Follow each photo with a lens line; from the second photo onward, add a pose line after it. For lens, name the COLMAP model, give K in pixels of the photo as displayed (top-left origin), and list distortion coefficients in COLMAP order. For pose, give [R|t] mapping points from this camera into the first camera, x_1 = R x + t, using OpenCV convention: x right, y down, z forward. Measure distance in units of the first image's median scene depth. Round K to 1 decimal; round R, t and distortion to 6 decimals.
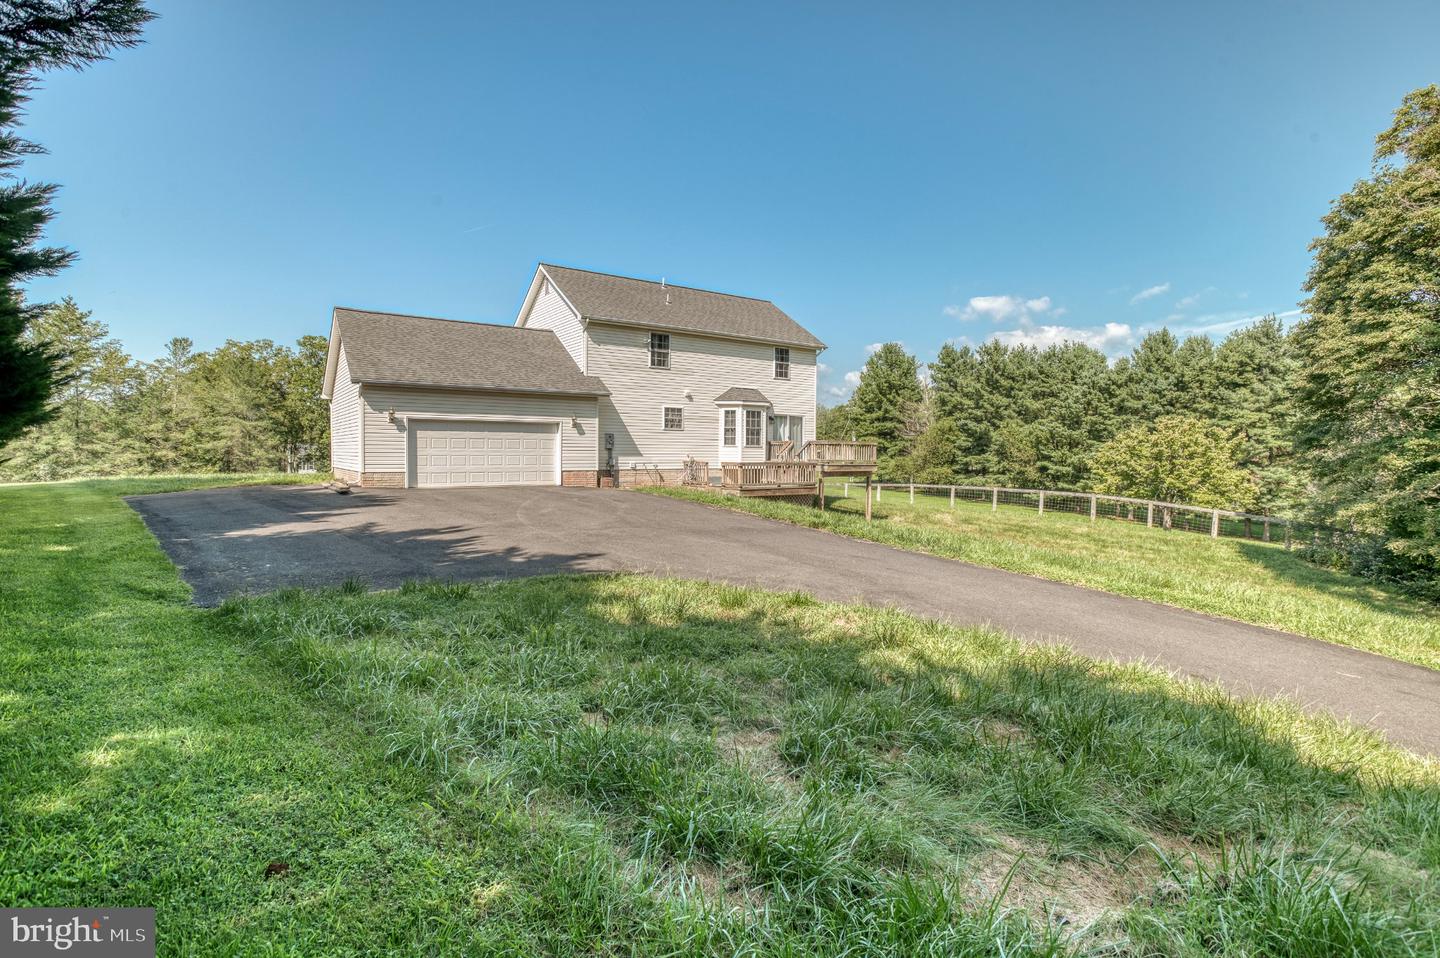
lens RADIAL K [[697.3, 0, 726.0], [0, 697.3, 472.3], [0, 0, 1]] dist [-0.046316, 0.019221]
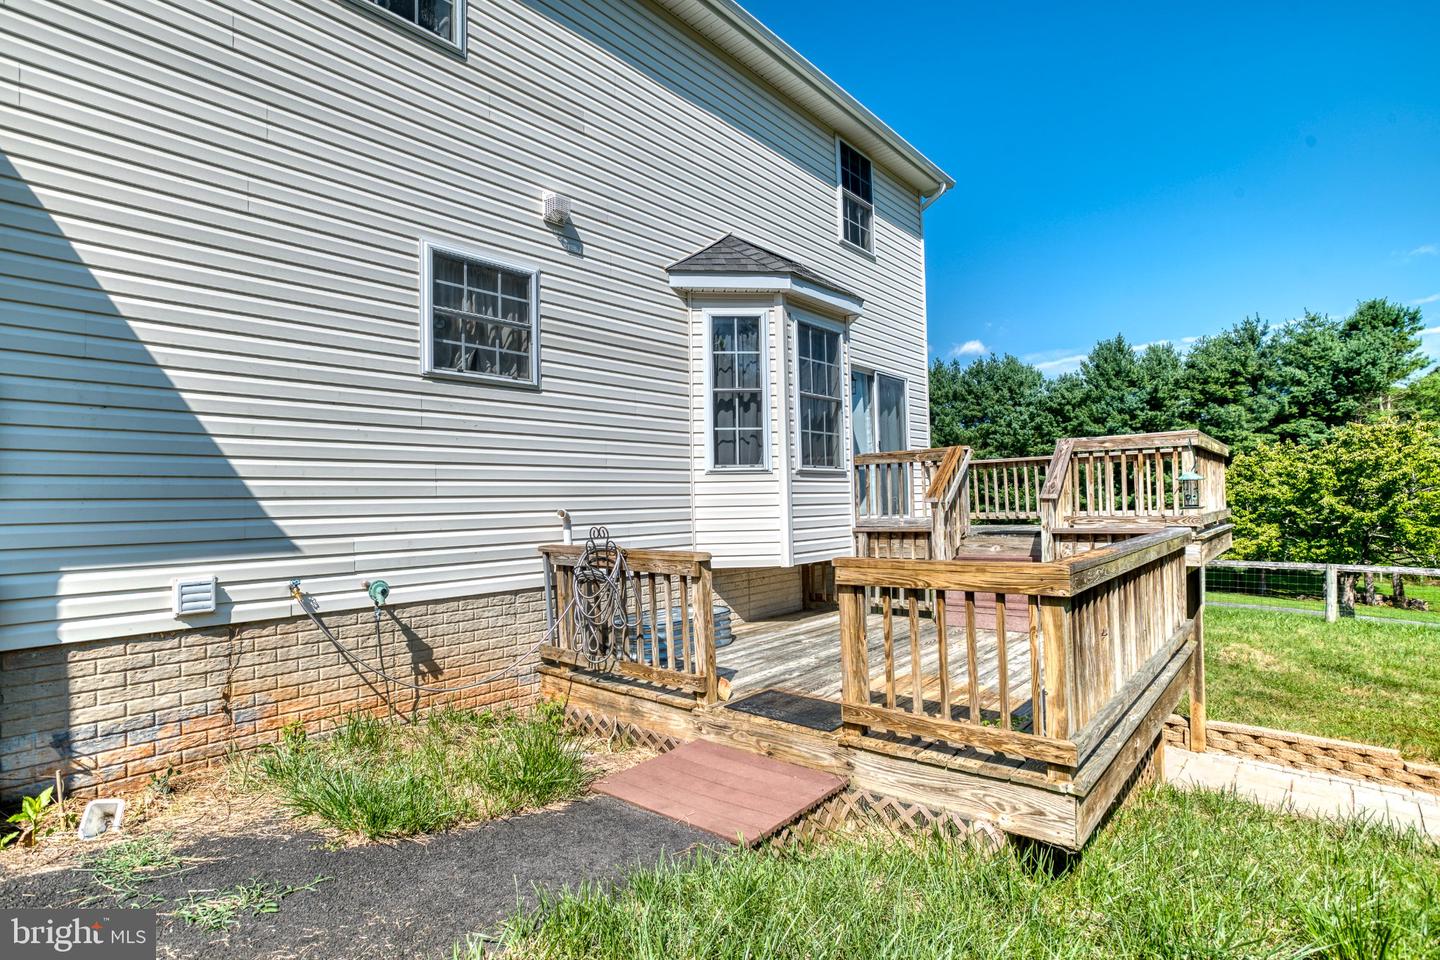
lens RADIAL K [[697.3, 0, 700.9], [0, 697.3, 493.9], [0, 0, 1]] dist [-0.046316, 0.019221]
pose [[0.975798, -0.024939, 0.217247, -0.033159], [0.033799, 0.998737, -0.037164, -0.012362], [-0.216045, 0.043607, 0.975409, 0.445255]]
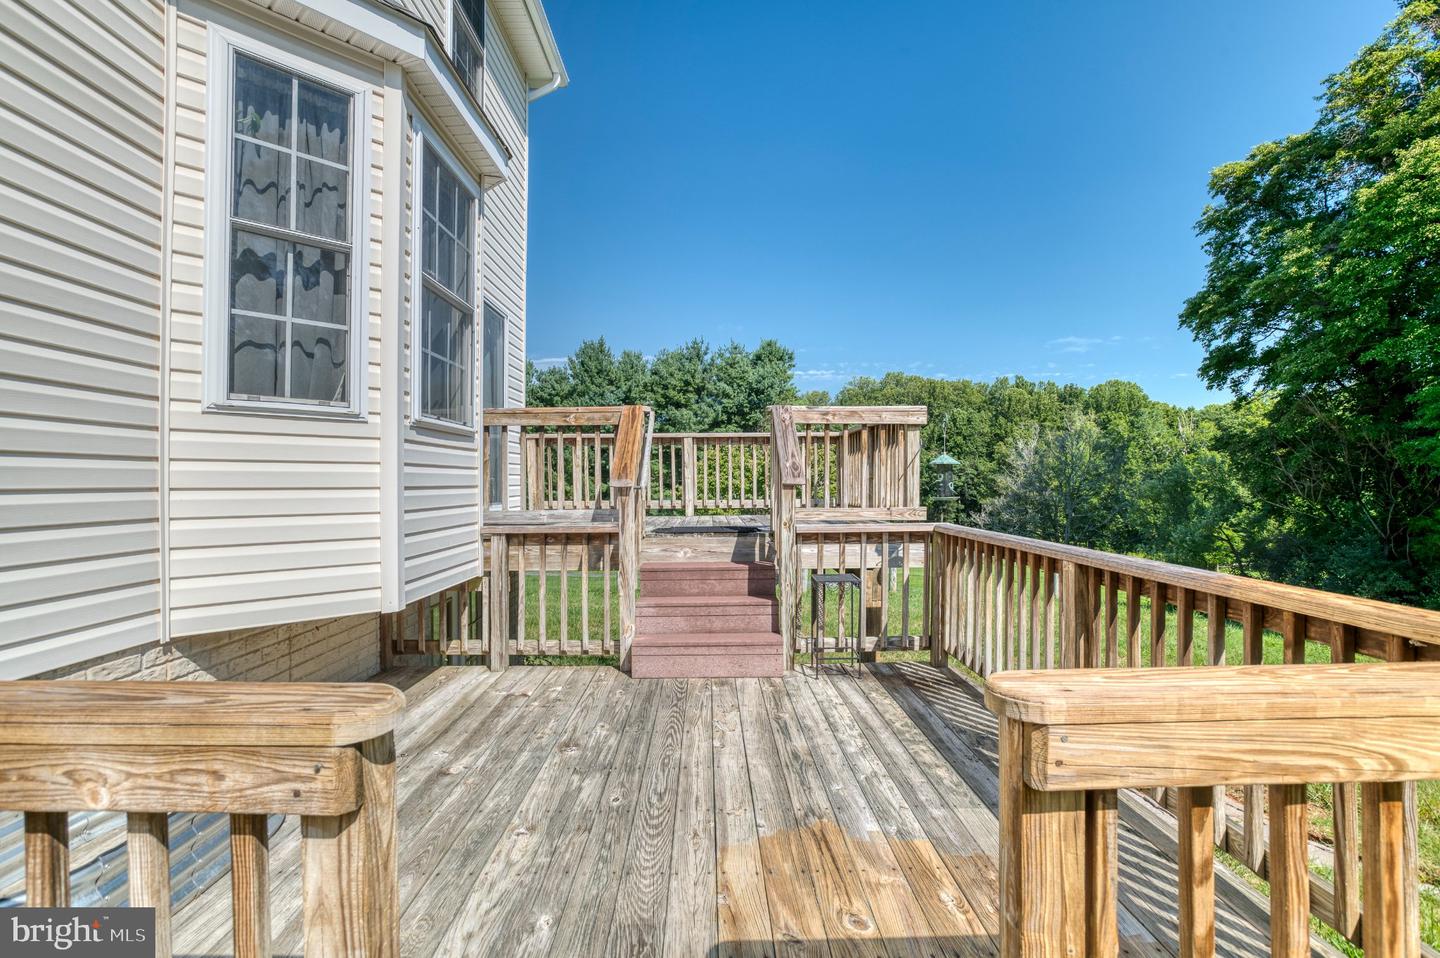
lens RADIAL K [[697.3, 0, 708.4], [0, 697.3, 477.2], [0, 0, 1]] dist [-0.046316, 0.019221]
pose [[0.580368, -0.003071, 0.814349, -0.025291], [0.027090, 0.999512, -0.015537, -0.013706], [-0.813904, 0.031078, 0.580168, 0.504345]]
